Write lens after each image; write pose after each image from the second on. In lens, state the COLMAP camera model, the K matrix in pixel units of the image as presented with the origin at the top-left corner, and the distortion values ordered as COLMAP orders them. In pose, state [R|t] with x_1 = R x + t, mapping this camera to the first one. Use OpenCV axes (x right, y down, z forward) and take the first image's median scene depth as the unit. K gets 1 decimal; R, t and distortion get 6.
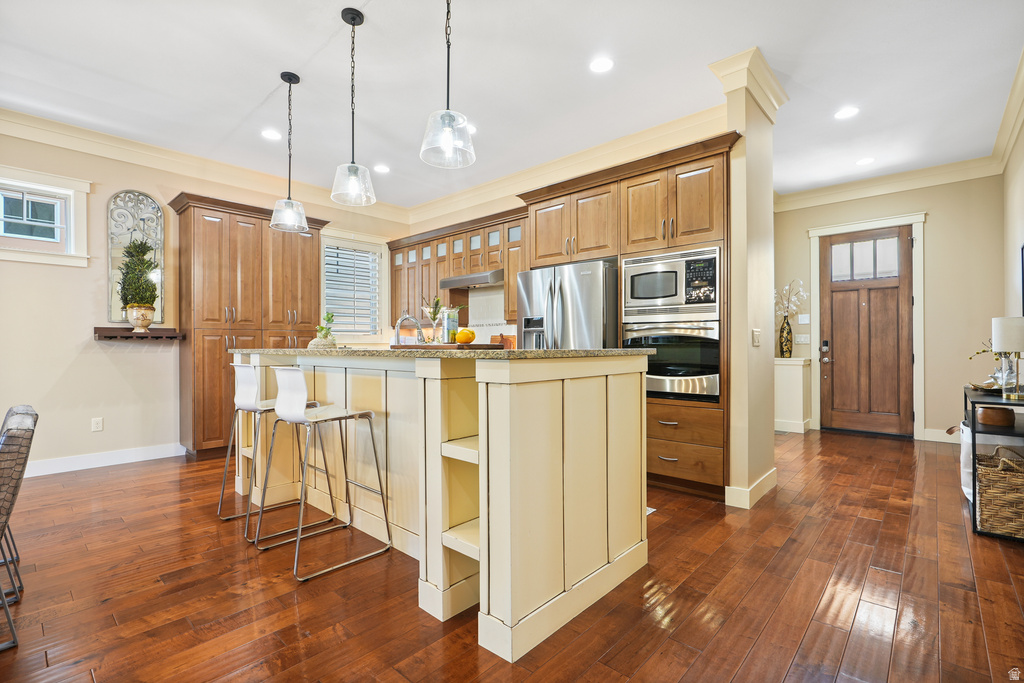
lens RADIAL K [[465.9, 0, 517.8], [0, 465.9, 343.2], [0, 0, 1]] dist [-0.011656, 0.003933]
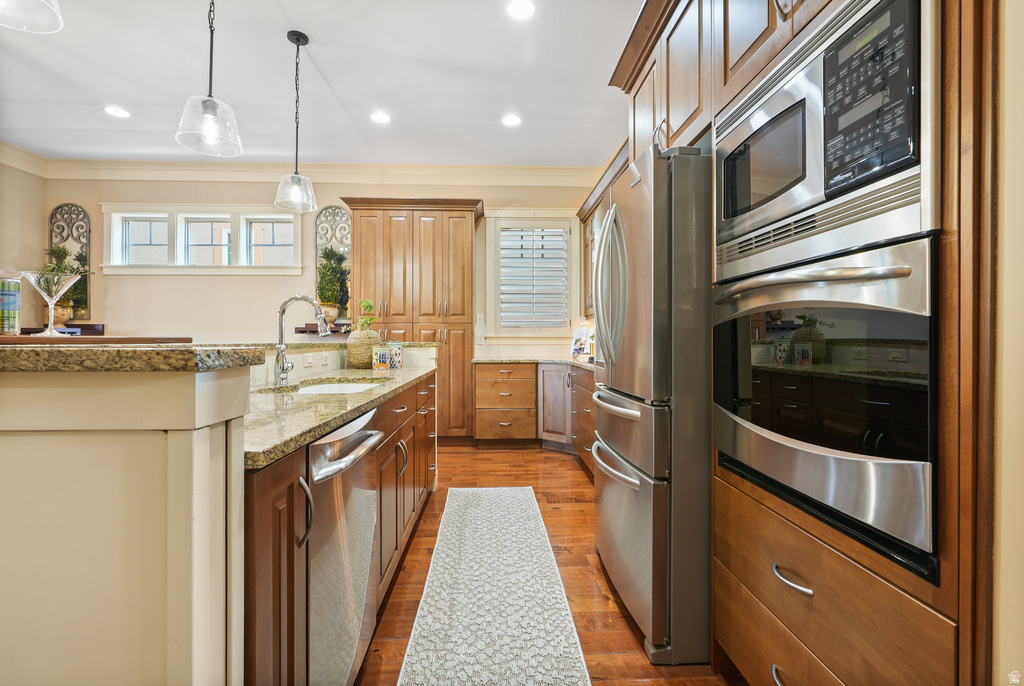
lens RADIAL K [[465.9, 0, 516.2], [0, 465.9, 336.8], [0, 0, 1]] dist [-0.011656, 0.003933]
pose [[0.706977, -0.000620, -0.707236, 0.337182], [-0.001050, 0.999998, -0.001926, 0.002757], [0.707235, 0.002104, 0.706975, 0.515265]]
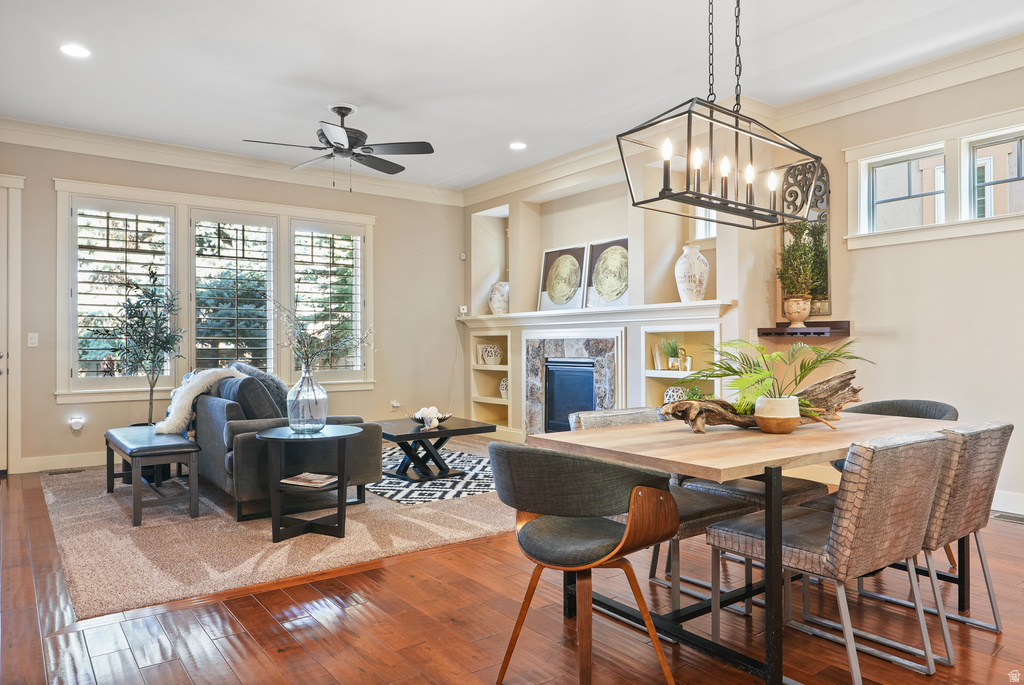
lens RADIAL K [[680.4, 0, 515.3], [0, 680.4, 338.7], [0, 0, 1]] dist [-0.000399, 0.002389]
pose [[-0.198655, -0.000379, -0.980069, 0.071317], [0.006831, 0.999975, -0.001771, -0.000401], [0.980046, -0.007047, -0.198648, 0.261648]]
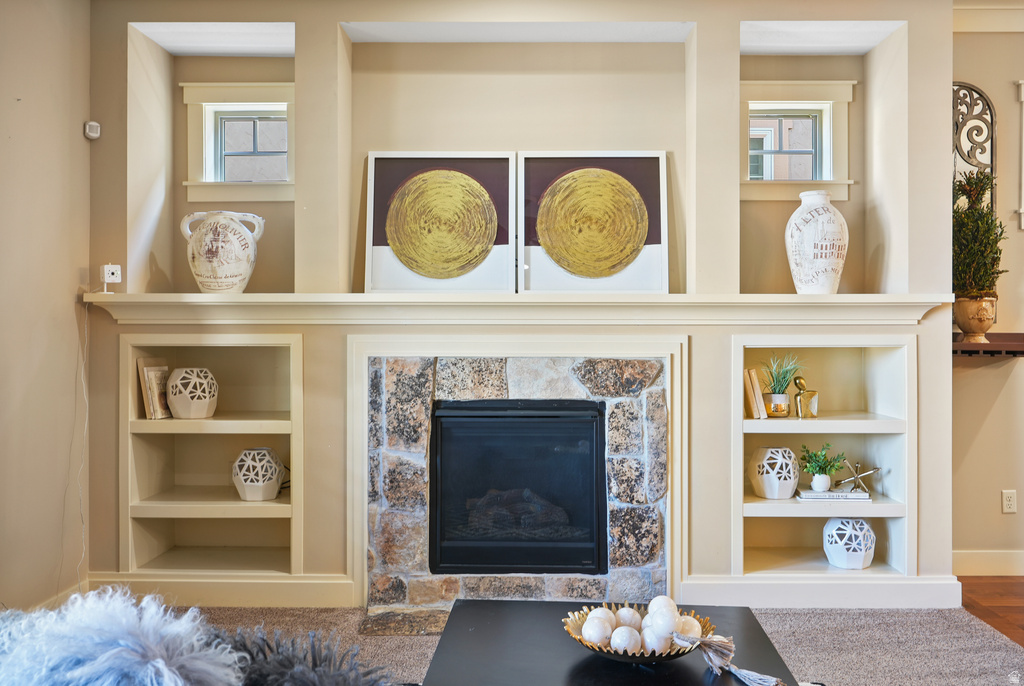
lens RADIAL K [[886.8, 0, 512.2], [0, 886.8, 338.2], [0, 0, 1]] dist [-0.013749, 0.009254]
pose [[0.654618, 0.007432, -0.755923, -0.829936], [-0.004924, 0.999972, 0.005568, -0.028104], [0.755944, 0.000078, 0.654636, -0.570824]]
